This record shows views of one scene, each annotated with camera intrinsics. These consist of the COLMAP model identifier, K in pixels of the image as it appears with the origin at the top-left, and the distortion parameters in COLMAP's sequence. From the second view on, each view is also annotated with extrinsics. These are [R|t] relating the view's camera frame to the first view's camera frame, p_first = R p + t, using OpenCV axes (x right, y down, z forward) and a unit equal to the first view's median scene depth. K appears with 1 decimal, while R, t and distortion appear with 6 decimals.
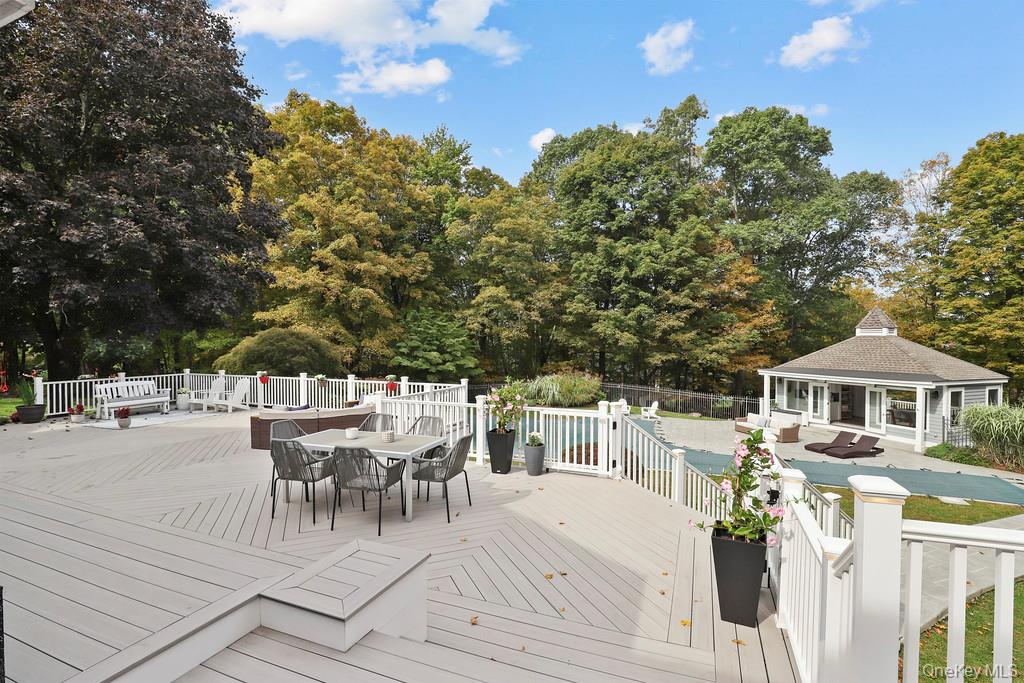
lens RADIAL K [[473.7, 0, 513.1], [0, 473.7, 342.2], [0, 0, 1]] dist [-0.034611, 0.007080]
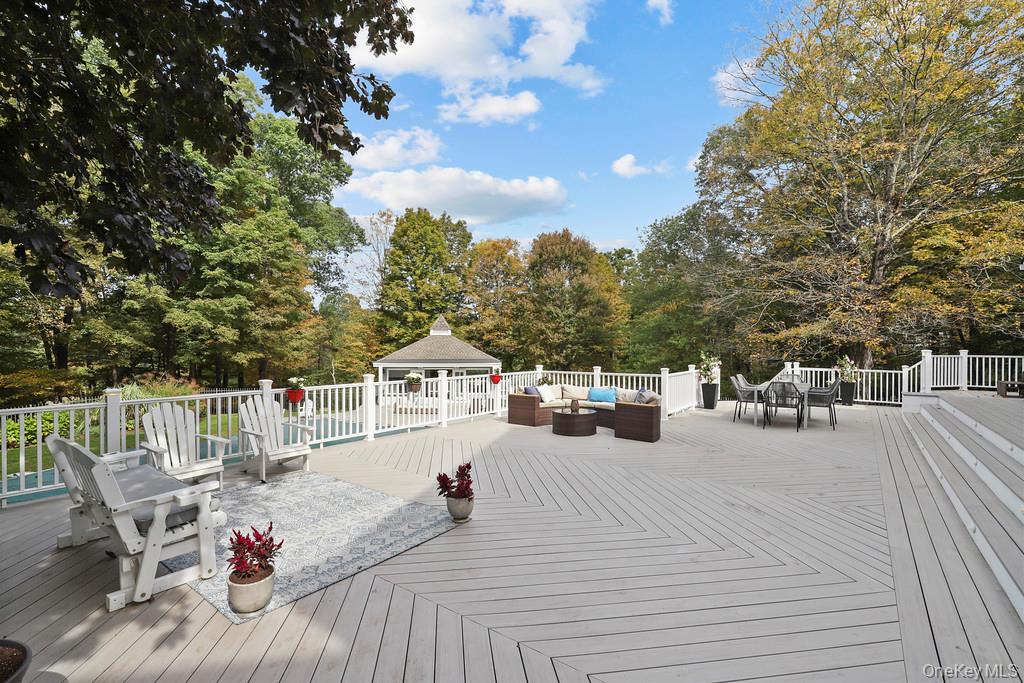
lens RADIAL K [[473.7, 0, 510.0], [0, 473.7, 342.5], [0, 0, 1]] dist [-0.034611, 0.007080]
pose [[0.266465, 0.004068, 0.963836, -0.418741], [0.003362, 0.999981, -0.005150, 0.012324], [-0.963839, 0.004613, 0.266446, 0.289167]]
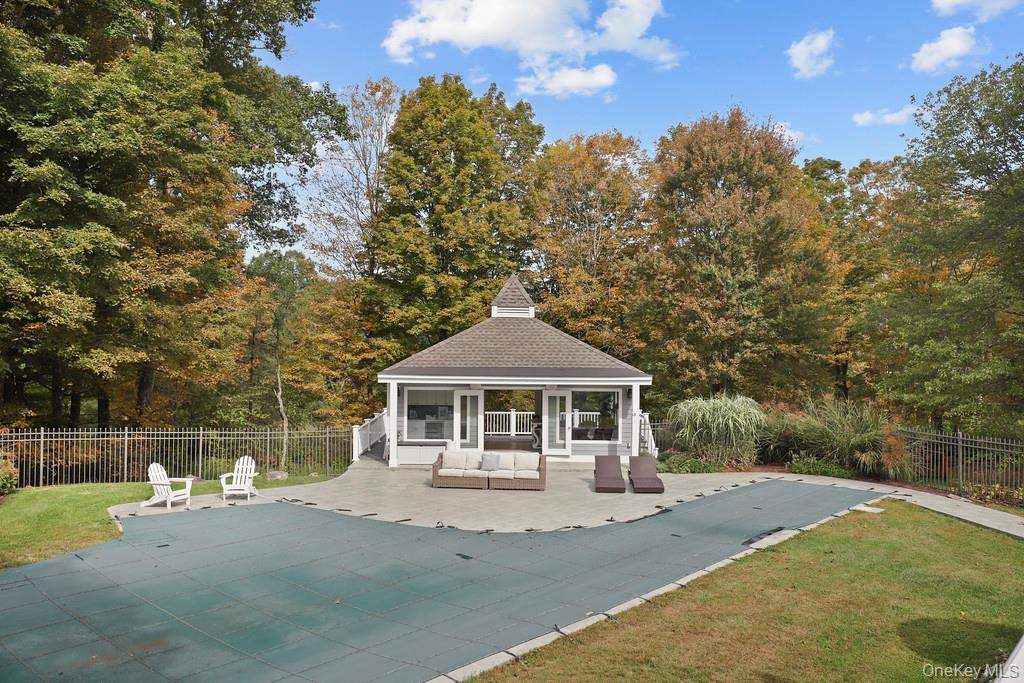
lens RADIAL K [[802.1, 0, 511.8], [0, 802.1, 344.6], [0, 0, 1]] dist [-0.001031, 0.028791]
pose [[0.322594, 0.001686, 0.946536, -0.251534], [-0.004950, 0.999988, -0.000094, 0.019098], [-0.946524, -0.004655, 0.322598, 0.444706]]
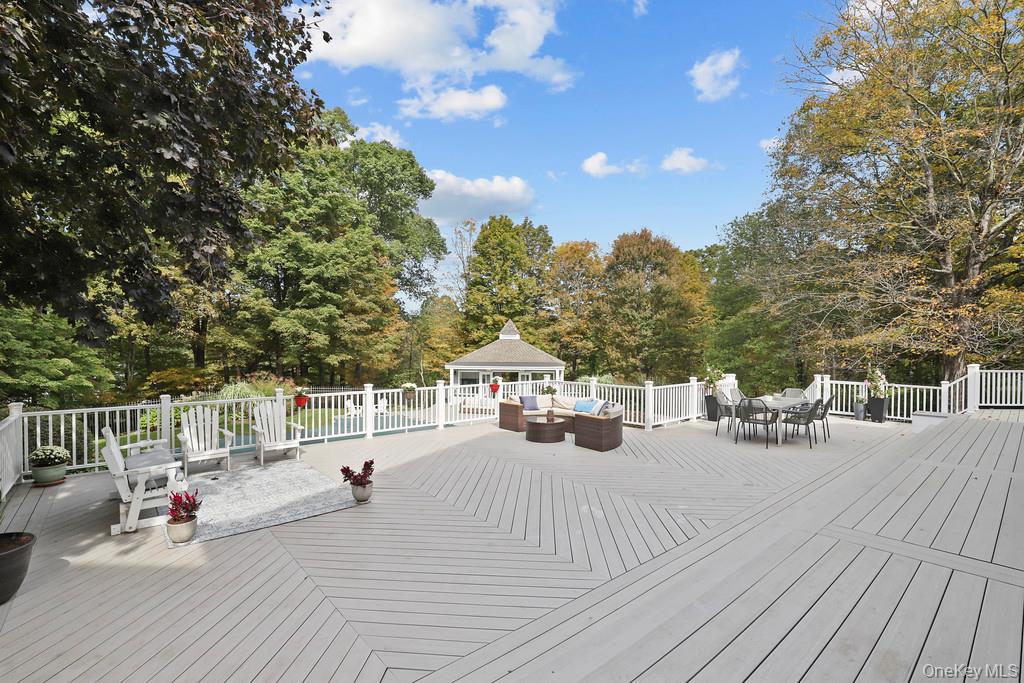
lens RADIAL K [[473.7, 0, 509.9], [0, 473.7, 346.2], [0, 0, 1]] dist [-0.034611, 0.007080]
pose [[0.464398, -0.004469, 0.885616, -0.425516], [0.000383, 0.999988, 0.004846, 0.001542], [-0.885627, -0.001912, 0.464394, 0.202618]]
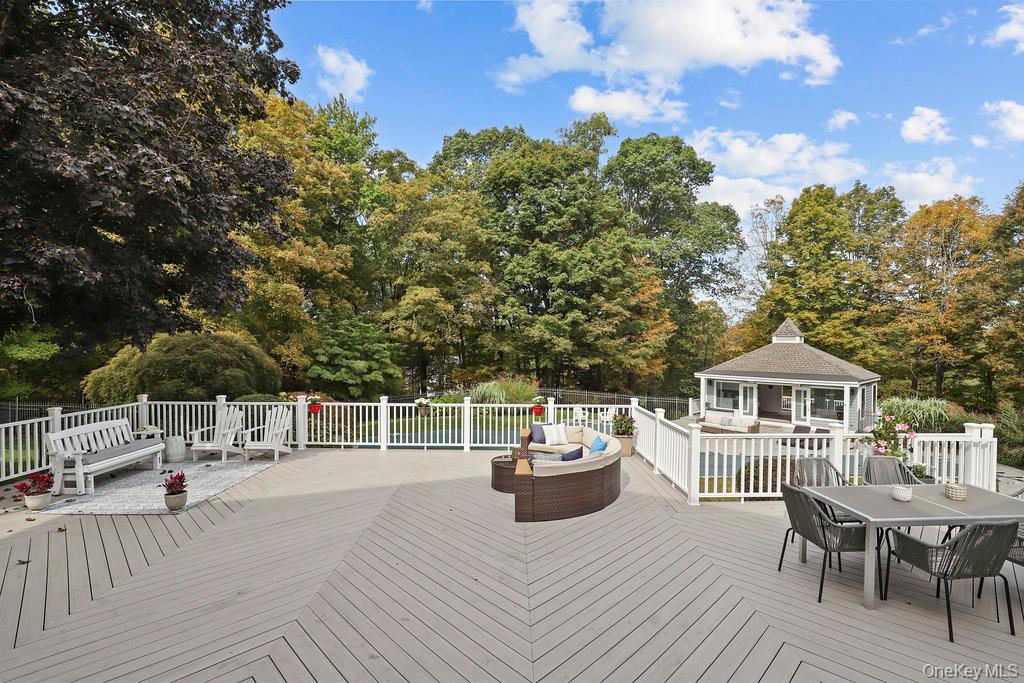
lens RADIAL K [[473.7, 0, 510.3], [0, 473.7, 342.3], [0, 0, 1]] dist [-0.034611, 0.007080]
pose [[0.930488, 0.002973, 0.366311, -0.228264], [-0.001835, 0.999992, -0.003455, -0.007294], [-0.366319, 0.002543, 0.930486, 0.106371]]
